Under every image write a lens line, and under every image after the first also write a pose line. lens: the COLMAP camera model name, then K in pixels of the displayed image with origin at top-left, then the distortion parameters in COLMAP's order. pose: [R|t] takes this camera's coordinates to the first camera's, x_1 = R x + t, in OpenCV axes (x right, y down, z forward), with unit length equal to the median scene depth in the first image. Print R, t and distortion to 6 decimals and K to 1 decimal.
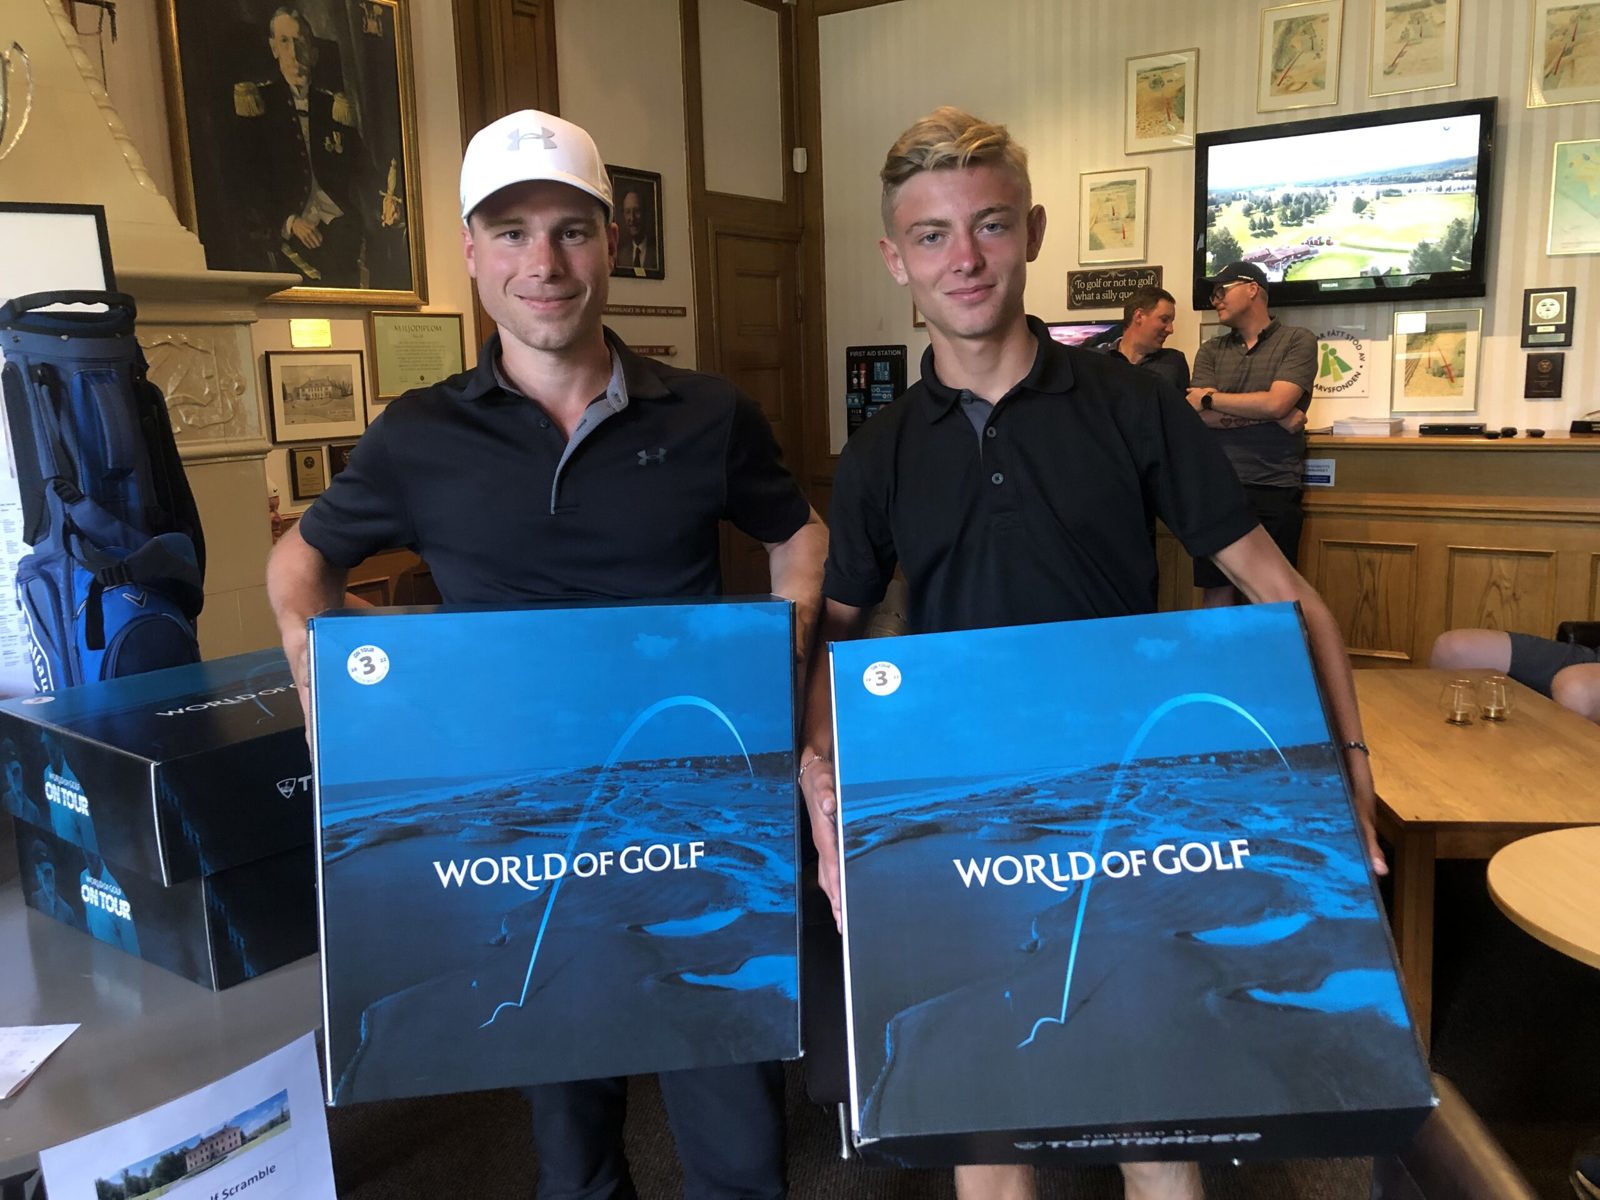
lens RADIAL K [[1311.4, 0, 800.0], [0, 1311.4, 600.0], [0, 0, 1]] dist [0.004576, 0.011590]
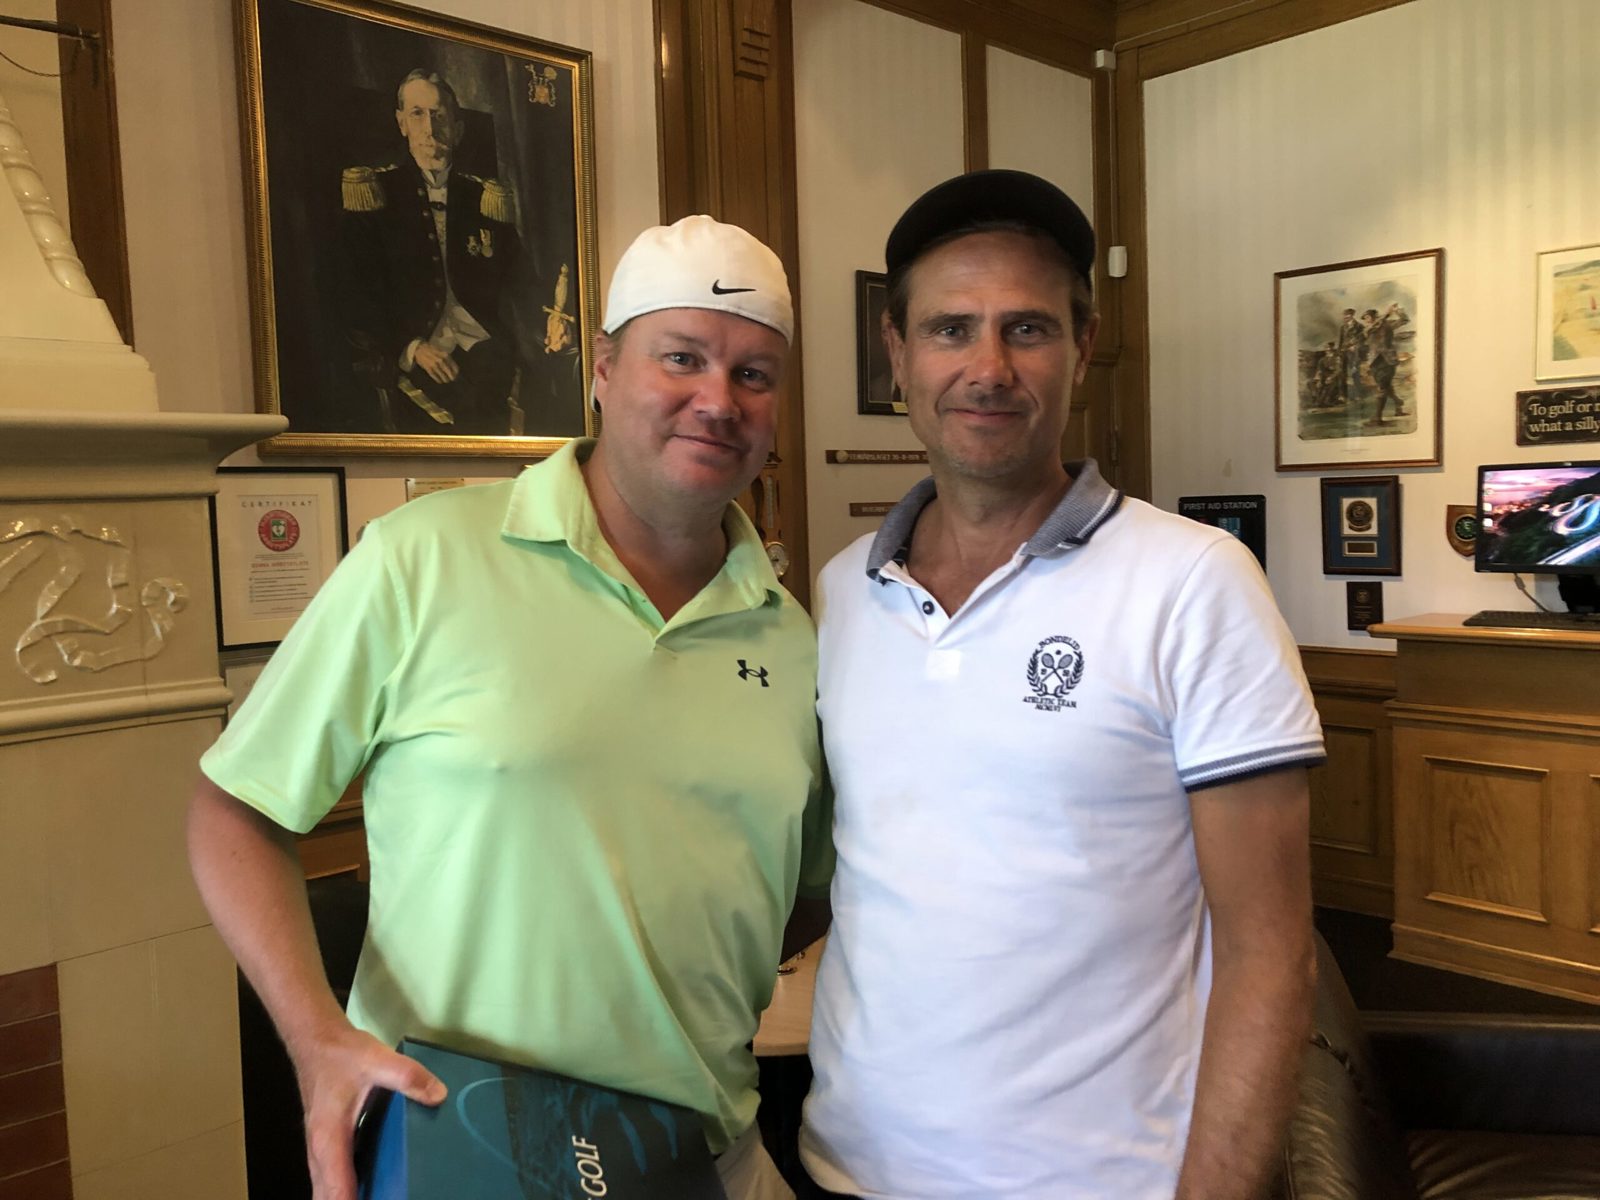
lens RADIAL K [[1332.3, 0, 792.3], [0, 1332.3, 588.2], [0, 0, 1]] dist [0.077081, -0.189881]
pose [[0.973625, 0.007752, -0.228023, -0.006567], [-0.033728, 0.993332, -0.110244, -0.066783], [0.225648, 0.115027, 0.967394, 0.285731]]
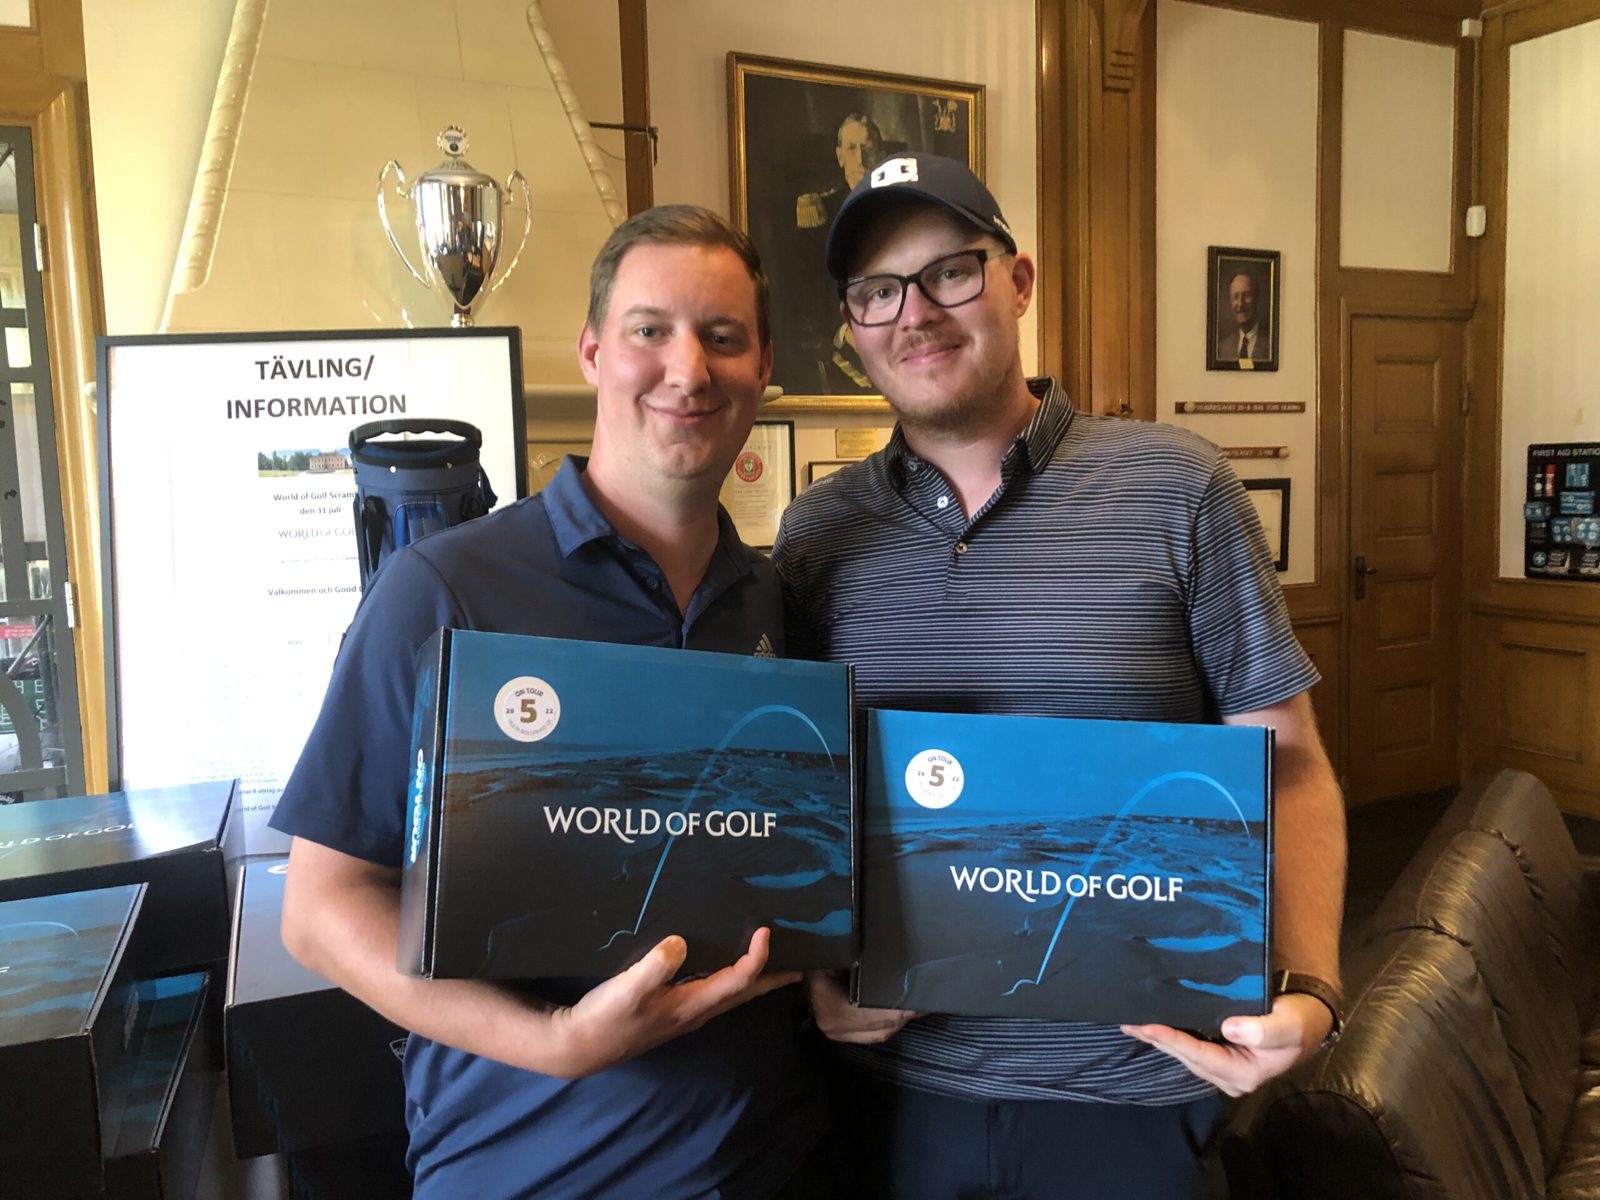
lens RADIAL K [[1319.3, 0, 799.7], [0, 1319.3, 597.1], [0, 0, 1]] dist [0.008023, 0.012853]
pose [[0.874681, 0.048585, -0.482258, 0.056228], [-0.082800, 0.995316, -0.049904, -0.032443], [0.477575, 0.083581, 0.874607, 0.122561]]
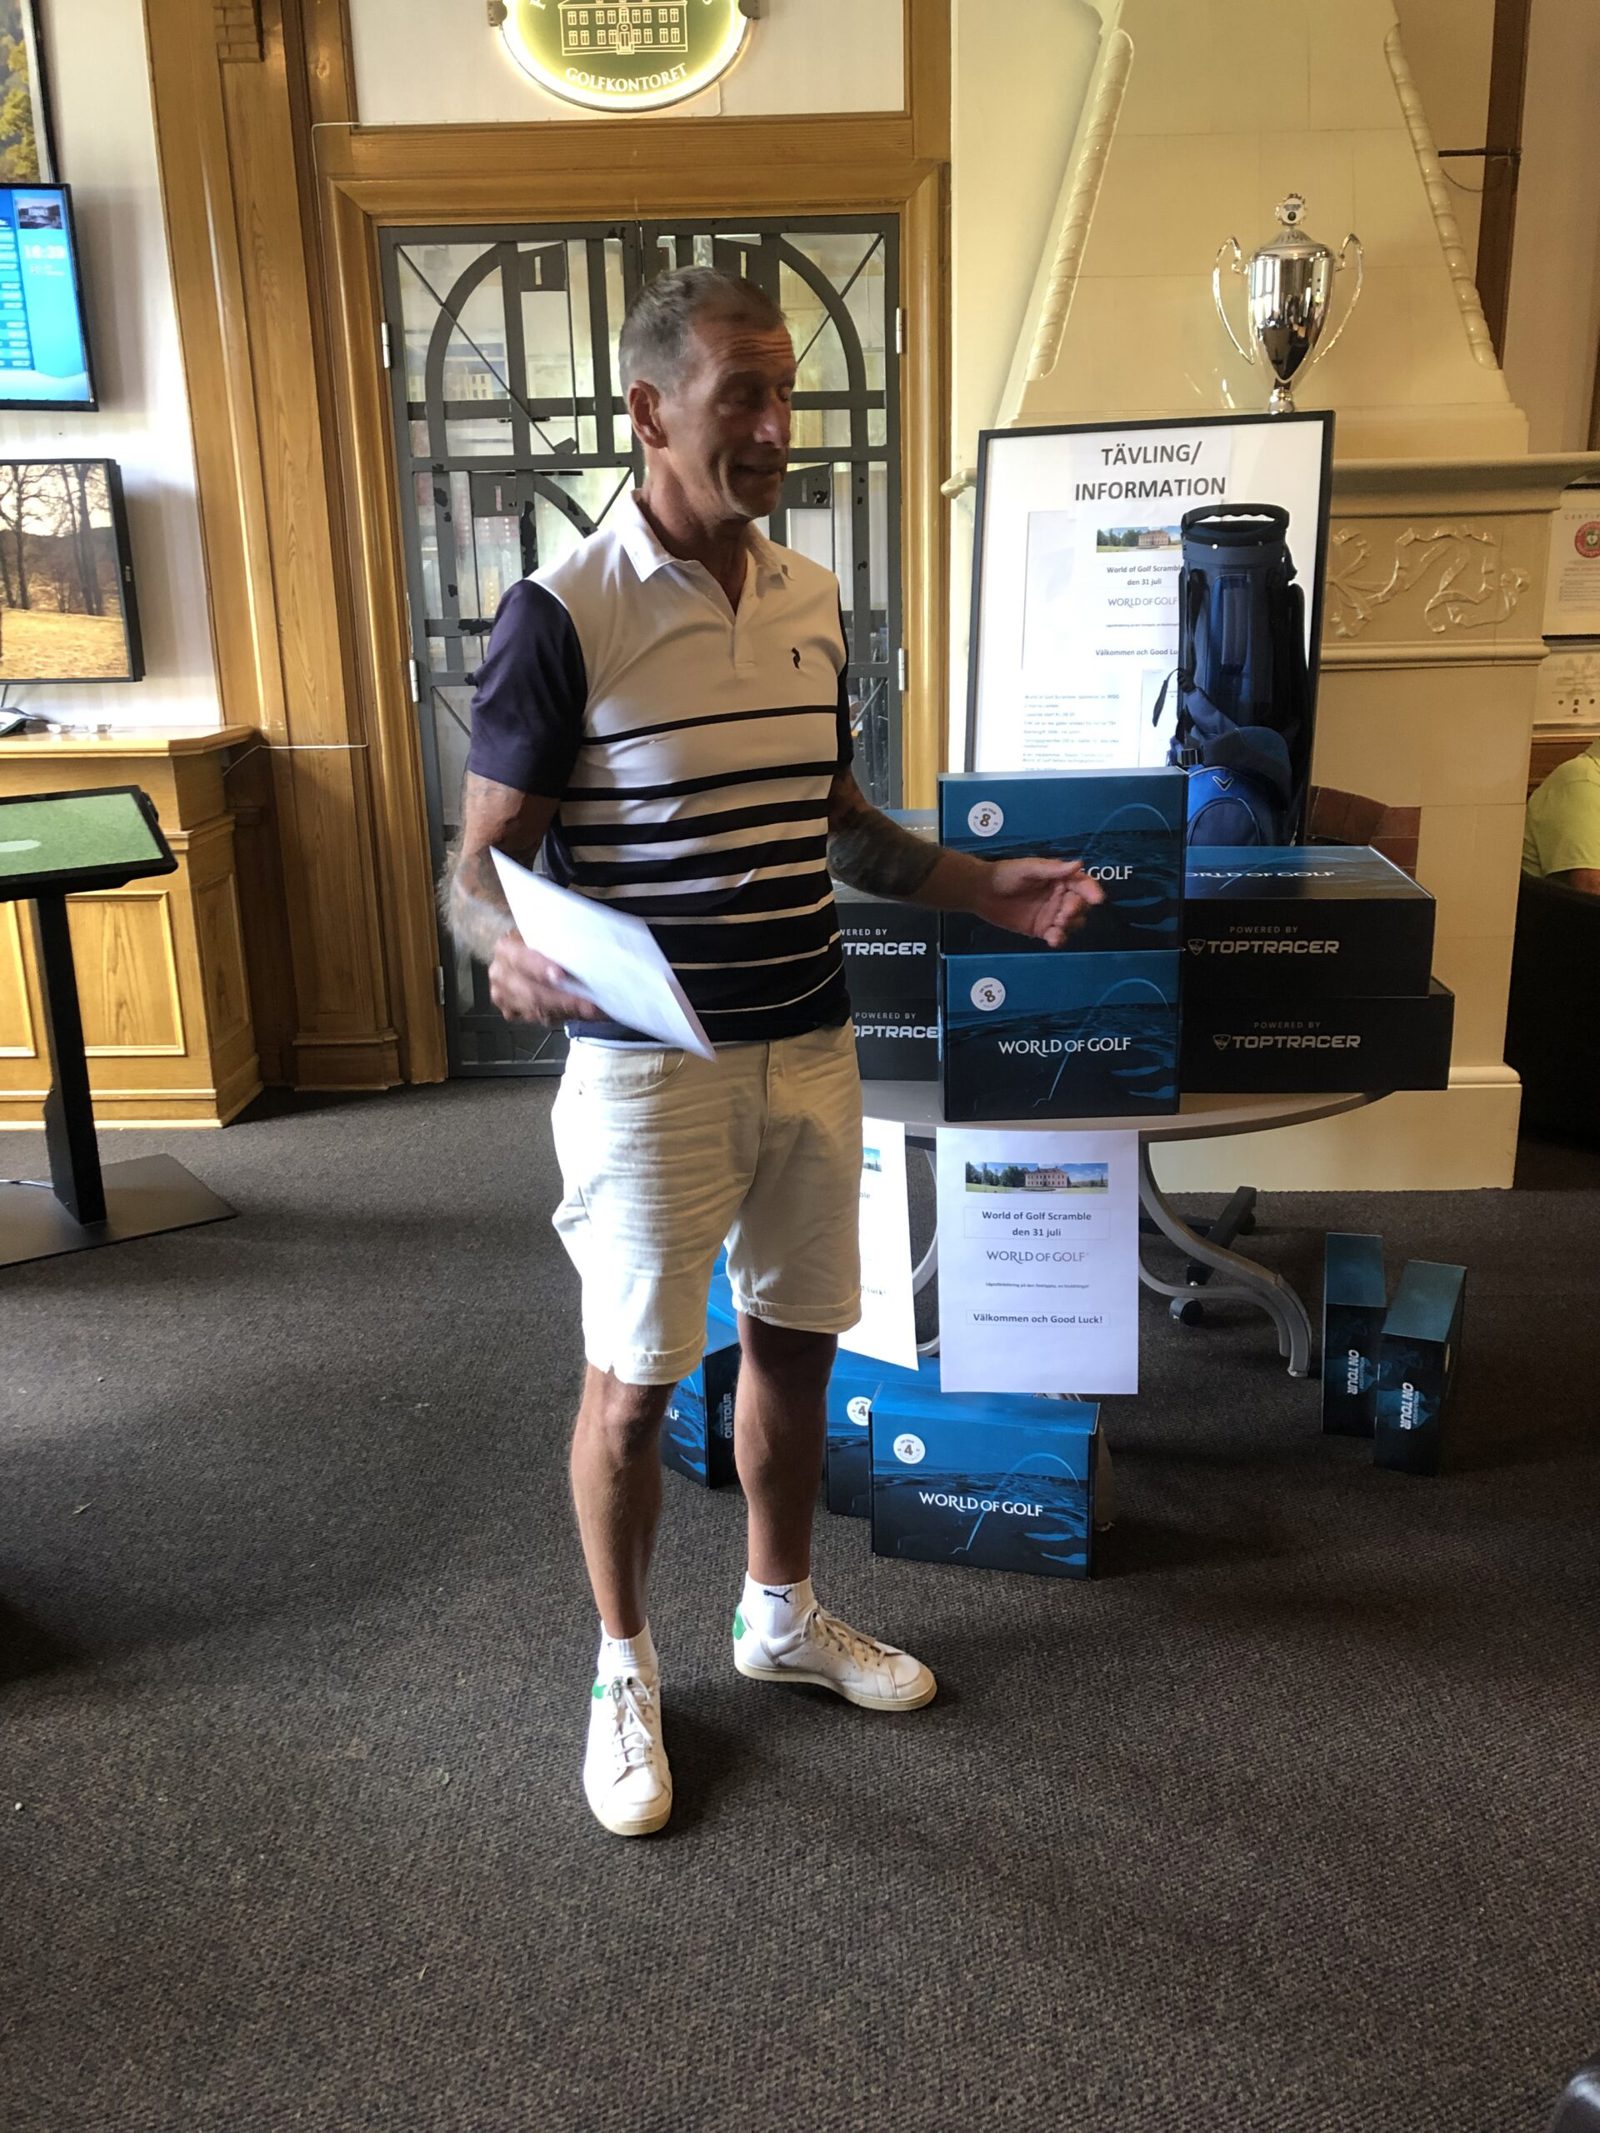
lens RADIAL K [[1725.8, 0, 830.0], [0, 1725.8, 1052.9], [0, 0, 1]] dist [0.006838, 0.009177]
pose [[0.552487, 0.243741, -0.797087, 0.213809], [-0.145793, 0.969806, 0.195503, -0.006100], [0.820672, 0.008197, 0.571341, -0.051516]]
